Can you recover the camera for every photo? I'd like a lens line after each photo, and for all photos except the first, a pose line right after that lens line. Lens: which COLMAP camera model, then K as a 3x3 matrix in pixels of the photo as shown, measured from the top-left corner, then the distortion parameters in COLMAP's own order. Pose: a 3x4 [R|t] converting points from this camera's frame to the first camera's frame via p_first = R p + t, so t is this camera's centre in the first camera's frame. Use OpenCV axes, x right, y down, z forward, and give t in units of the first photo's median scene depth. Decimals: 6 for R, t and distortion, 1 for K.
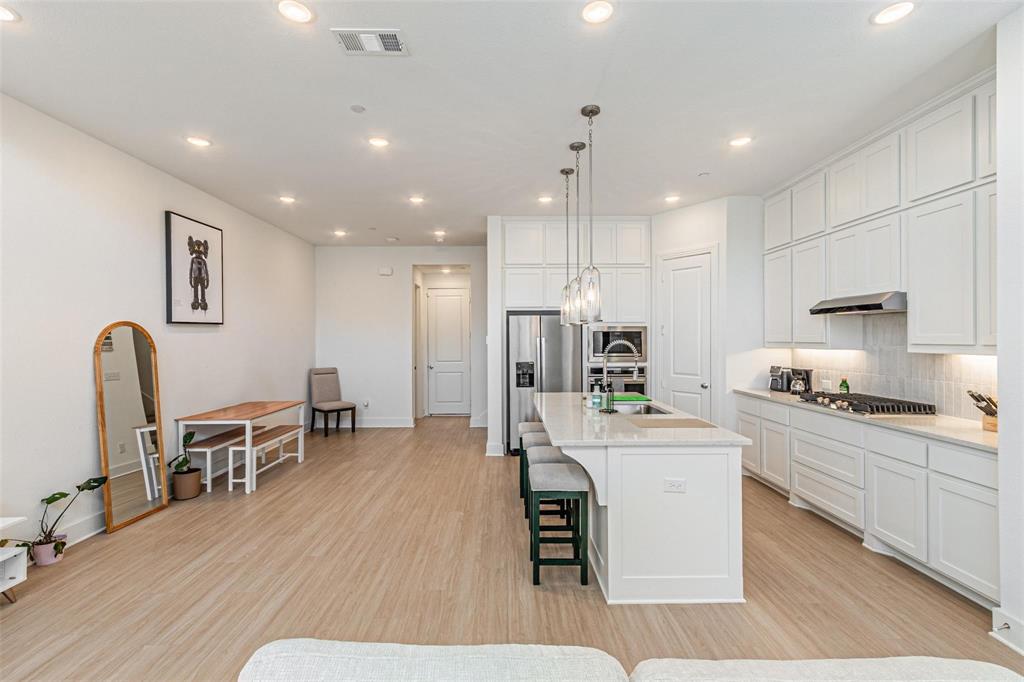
lens RADIAL K [[452.7, 0, 505.5], [0, 452.7, 341.5], [0, 0, 1]] dist [0.001511, -0.000025]
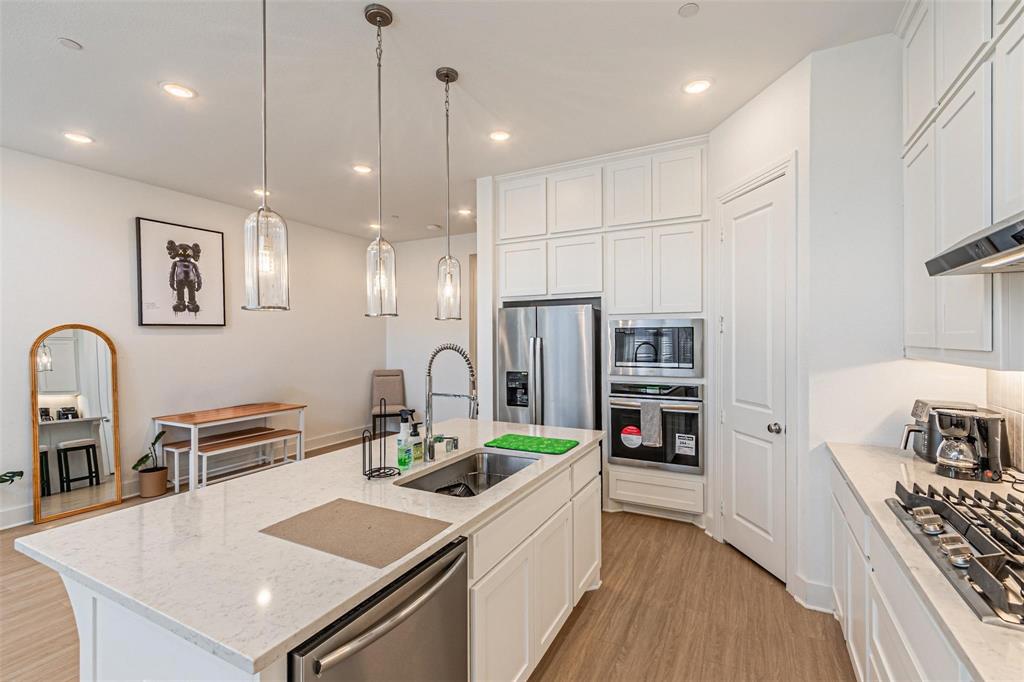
lens RADIAL K [[452.4, 0, 520.9], [0, 452.4, 342.1], [0, 0, 1]] dist [0.002033, 0.000253]
pose [[0.887683, 0.001186, -0.460453, 0.481849], [-0.000084, 0.999997, 0.002414, -0.004509], [0.460455, -0.002105, 0.887681, 0.453130]]
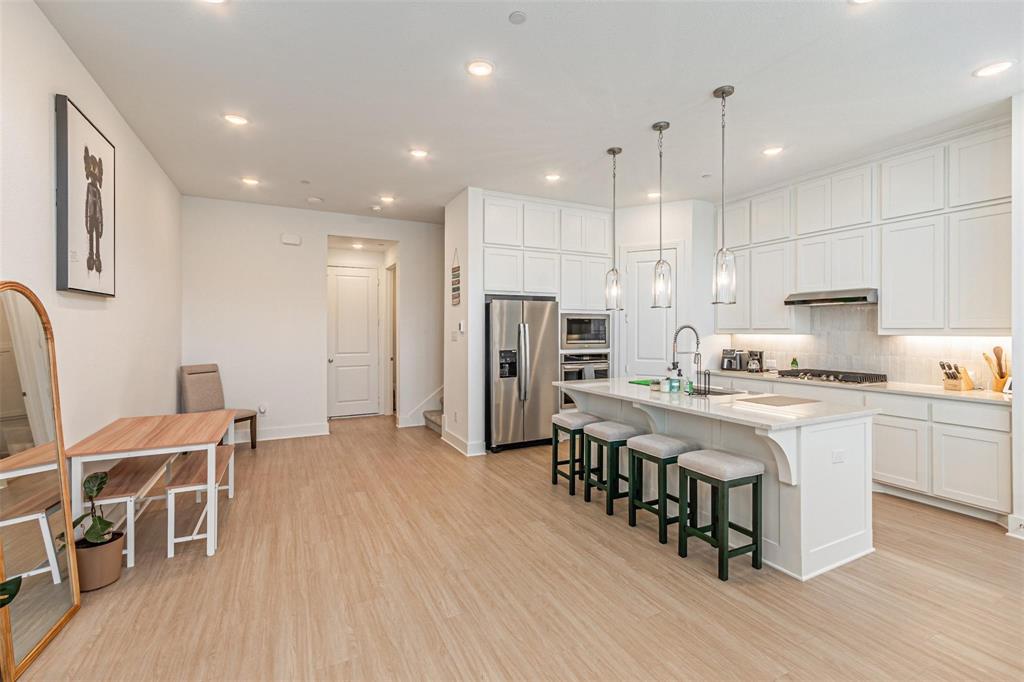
lens RADIAL K [[452.4, 0, 508.6], [0, 452.4, 332.8], [0, 0, 1]] dist [0.003622, 0.000138]
pose [[0.896493, 0.000645, 0.443058, -0.461037], [0.000403, 0.999997, -0.002272, 0.014860], [-0.443059, 0.002216, 0.896490, 0.214865]]
